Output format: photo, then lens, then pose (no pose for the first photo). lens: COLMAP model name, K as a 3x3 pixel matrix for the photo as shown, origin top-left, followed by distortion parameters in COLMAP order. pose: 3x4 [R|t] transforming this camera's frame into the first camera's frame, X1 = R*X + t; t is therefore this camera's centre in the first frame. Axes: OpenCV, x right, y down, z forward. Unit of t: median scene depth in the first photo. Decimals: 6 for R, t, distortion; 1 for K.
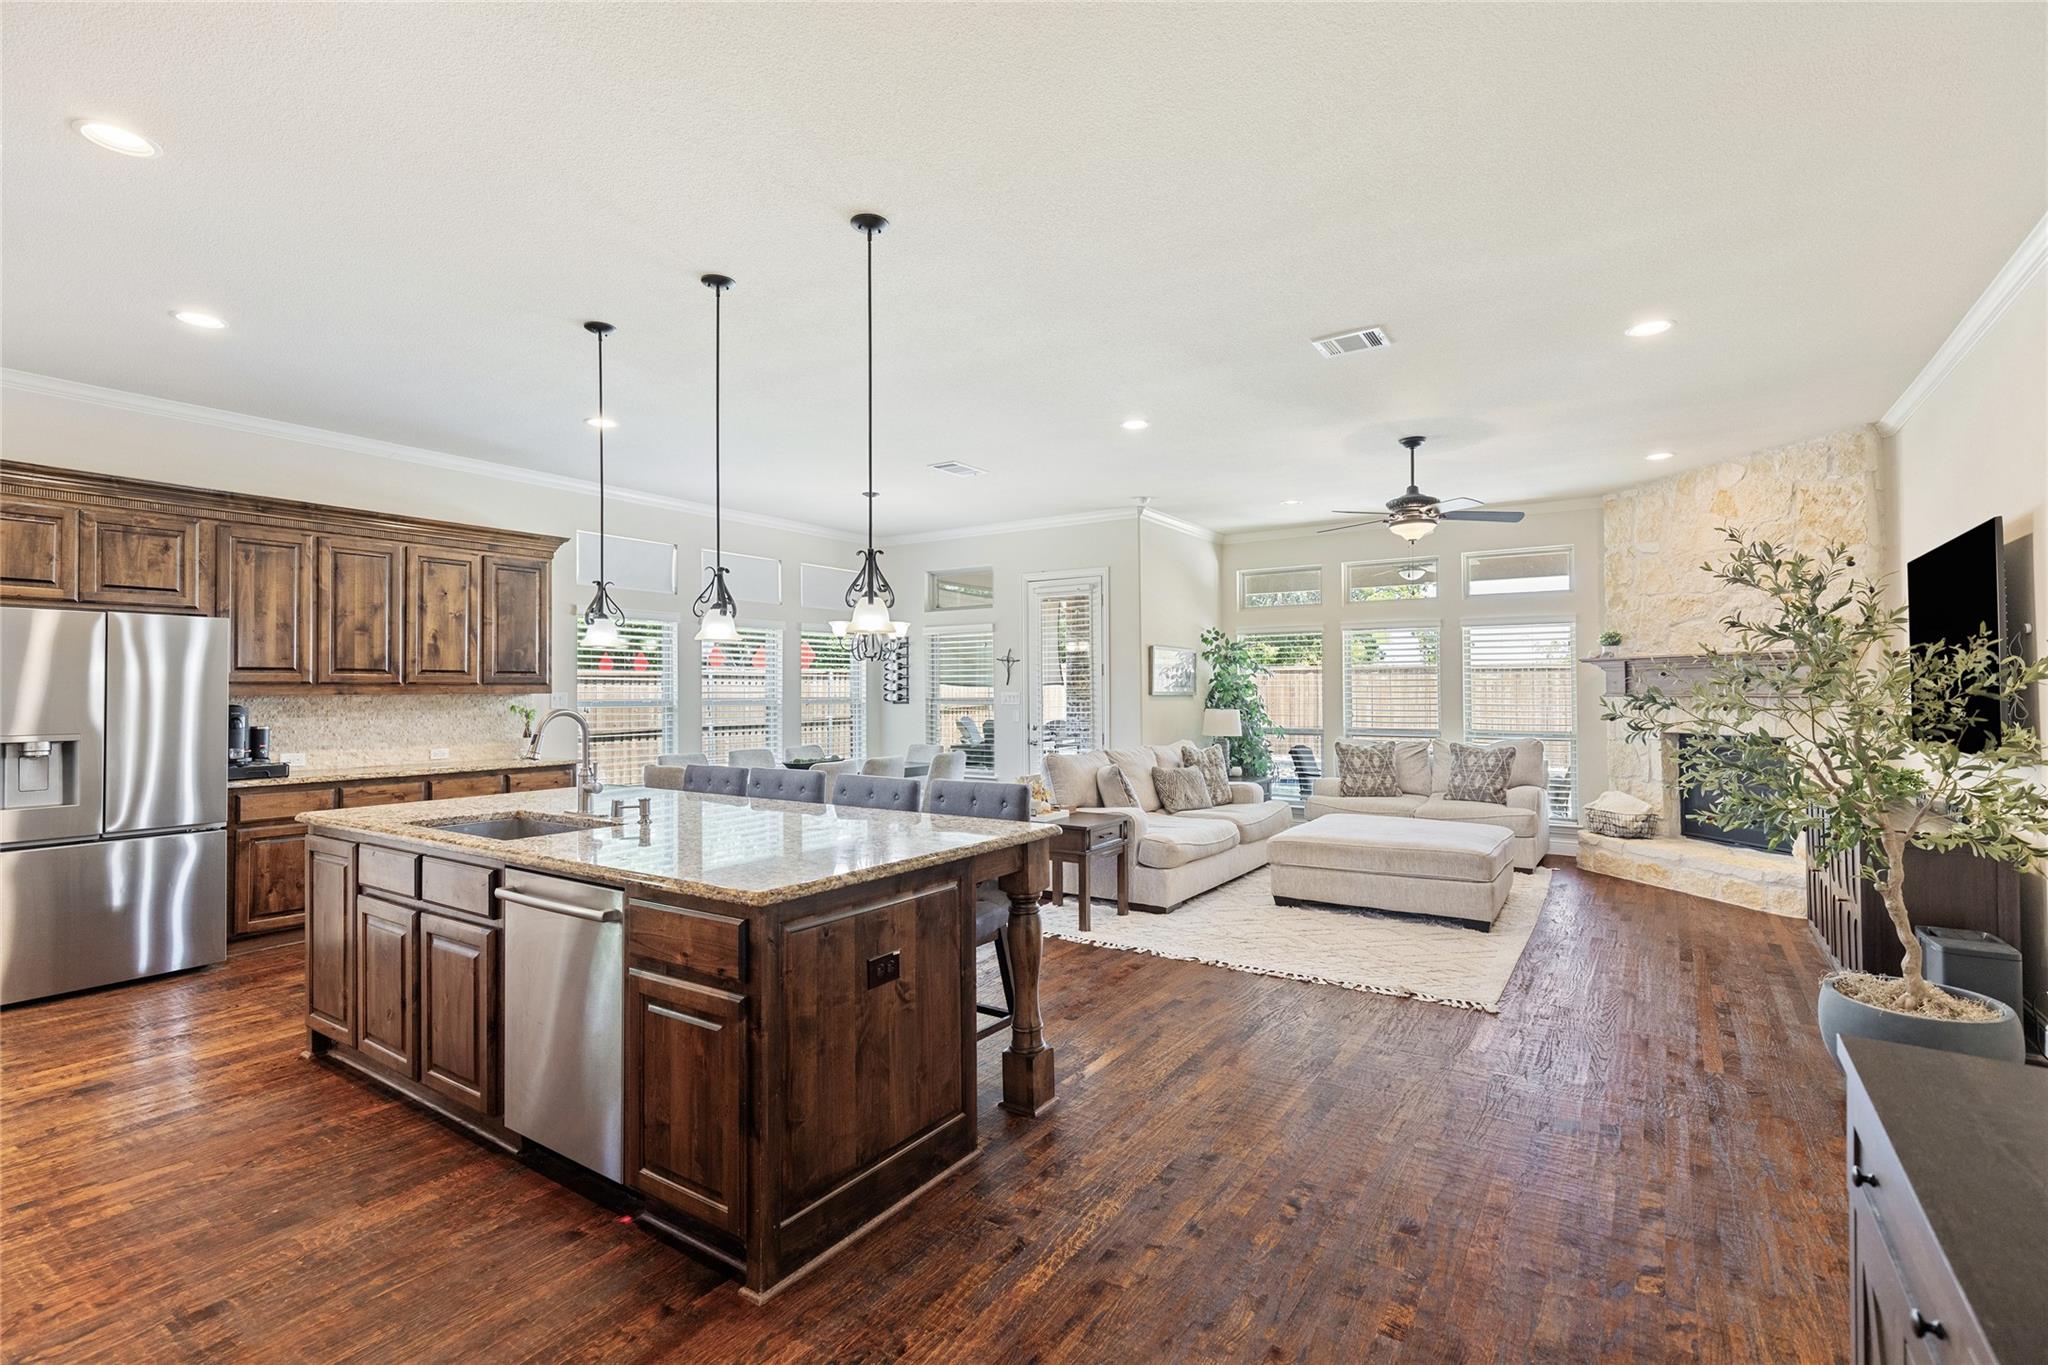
lens RADIAL K [[934.8, 0, 1038.5], [0, 934.8, 674.9], [0, 0, 1]] dist [0.002605, 0.000975]
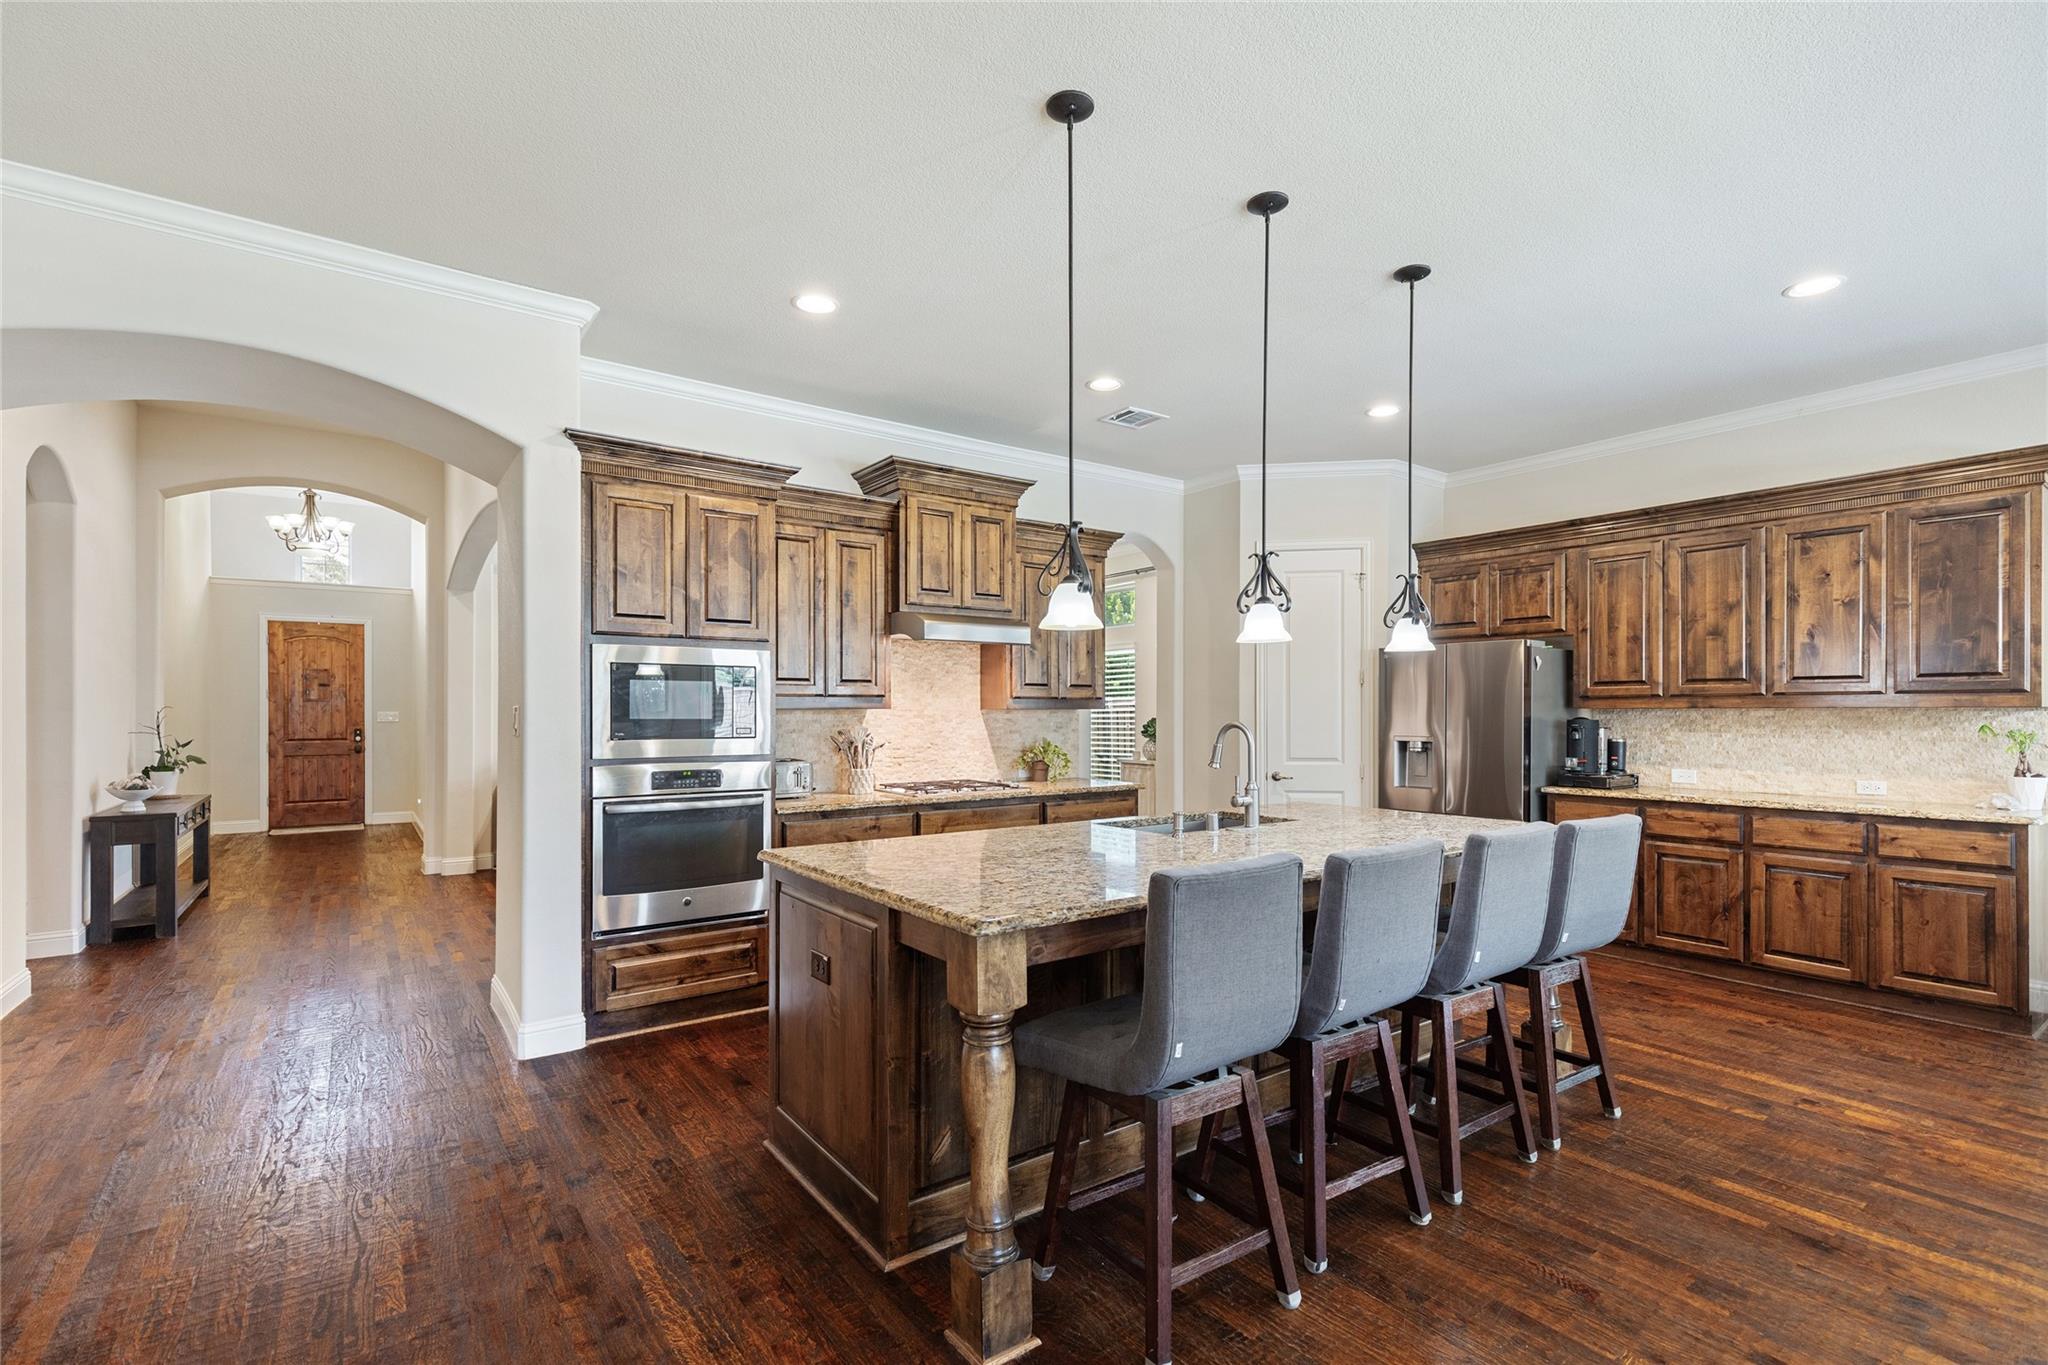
lens RADIAL K [[934.8, 0, 1029.3], [0, 934.8, 722.6], [0, 0, 1]] dist [0.002605, 0.000975]
pose [[-0.339232, 0.013150, -0.940611, 0.316502], [0.017120, 0.999823, 0.007803, 0.016557], [0.940547, -0.013456, -0.339397, 0.677417]]
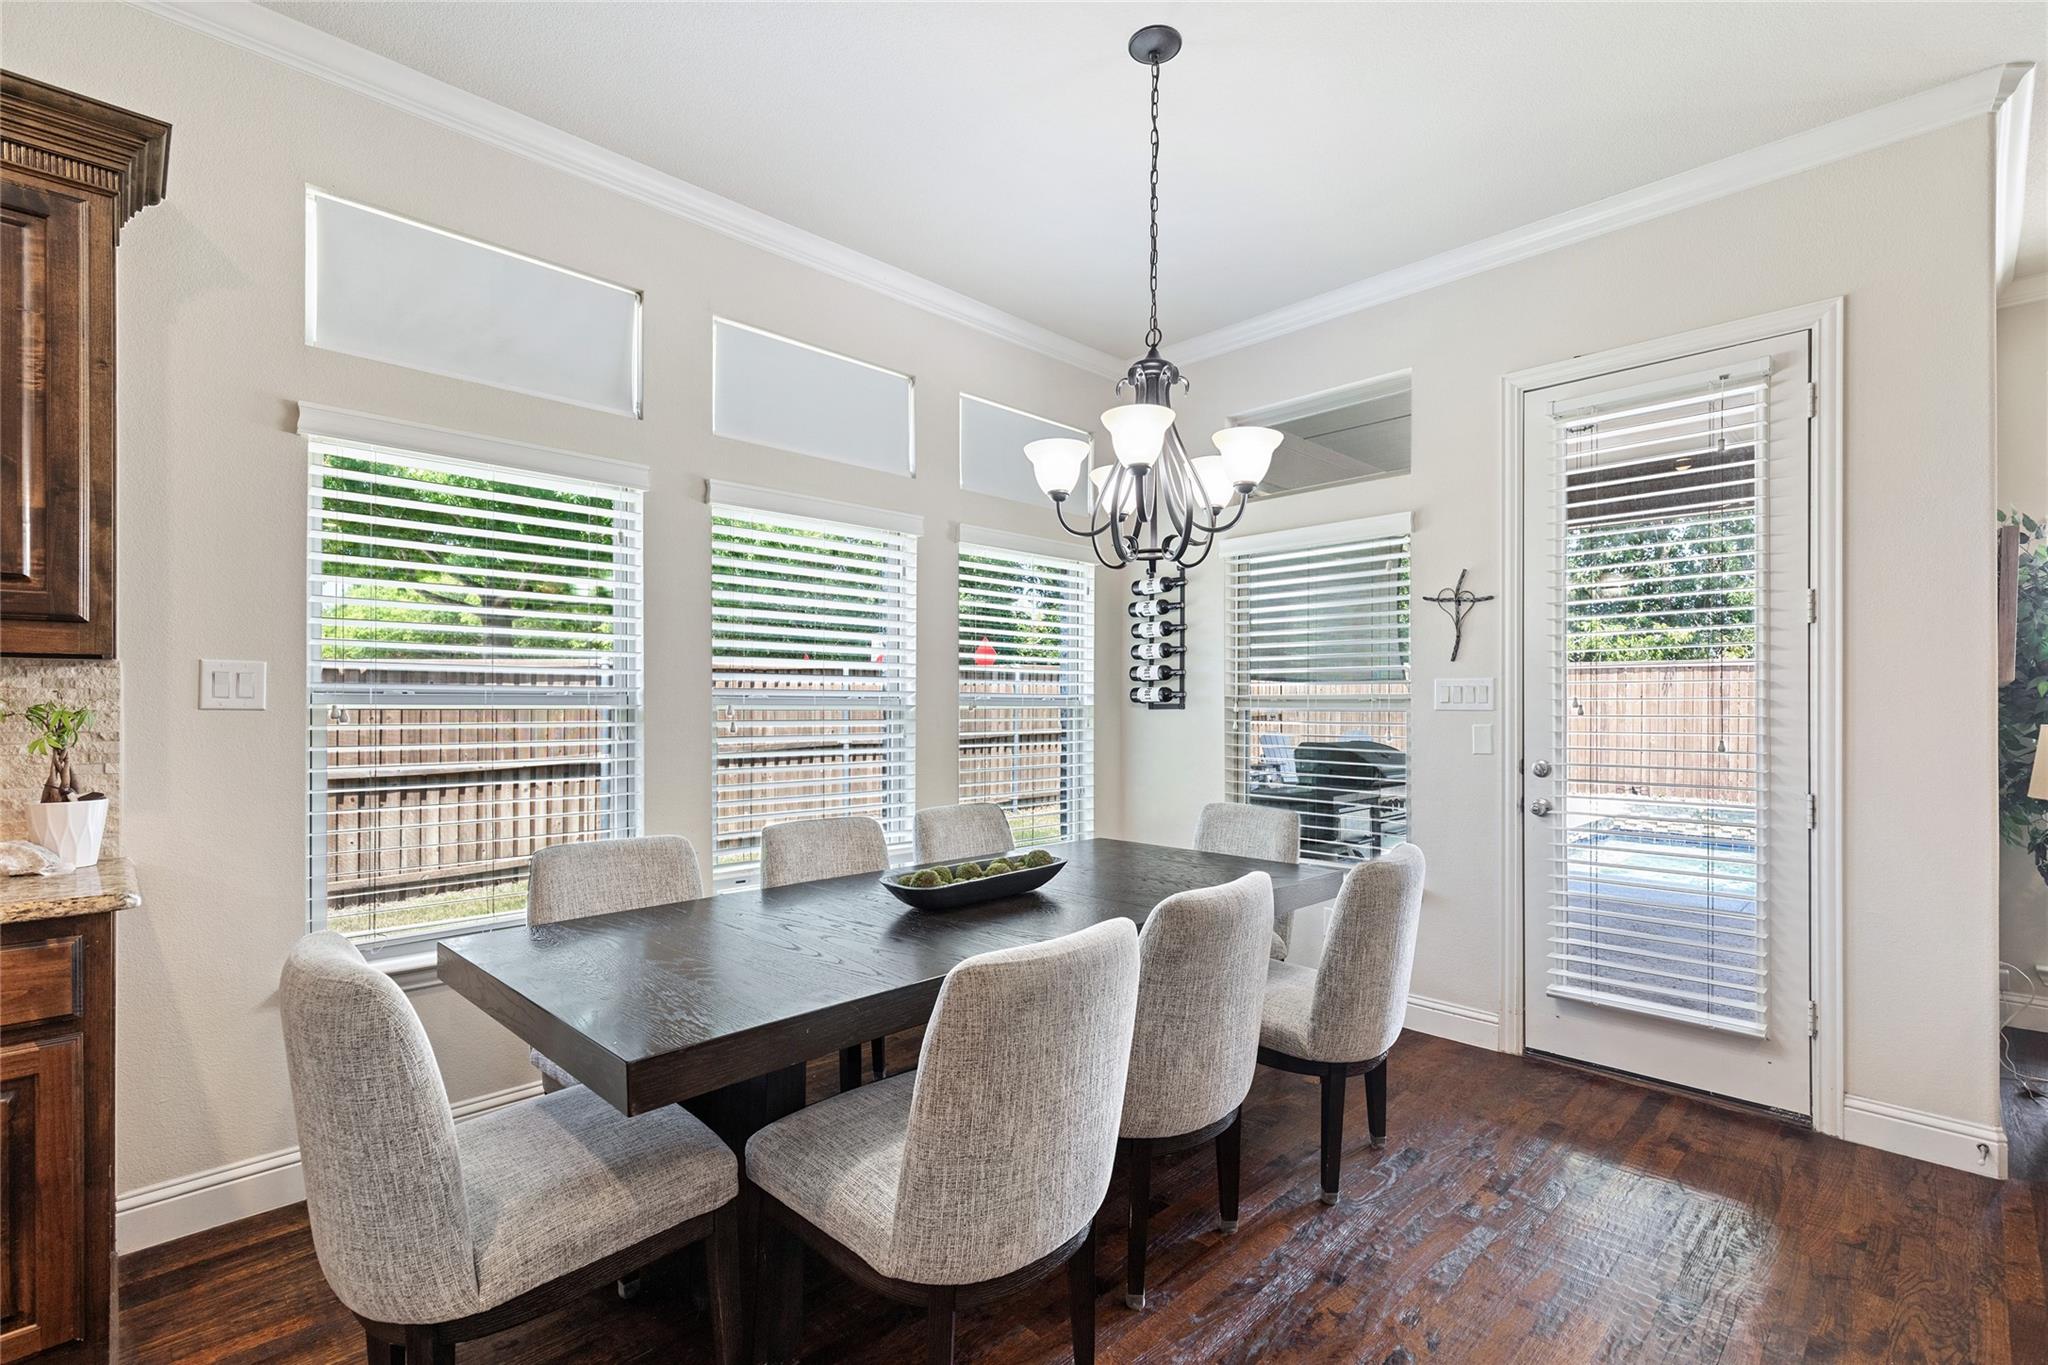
lens RADIAL K [[934.8, 0, 1030.6], [0, 934.8, 695.0], [0, 0, 1]] dist [0.002605, 0.000975]
pose [[0.980278, 0.002657, -0.197604, -0.205273], [-0.001055, 0.999966, 0.008209, 0.034439], [0.197619, -0.007838, 0.980248, 0.882680]]
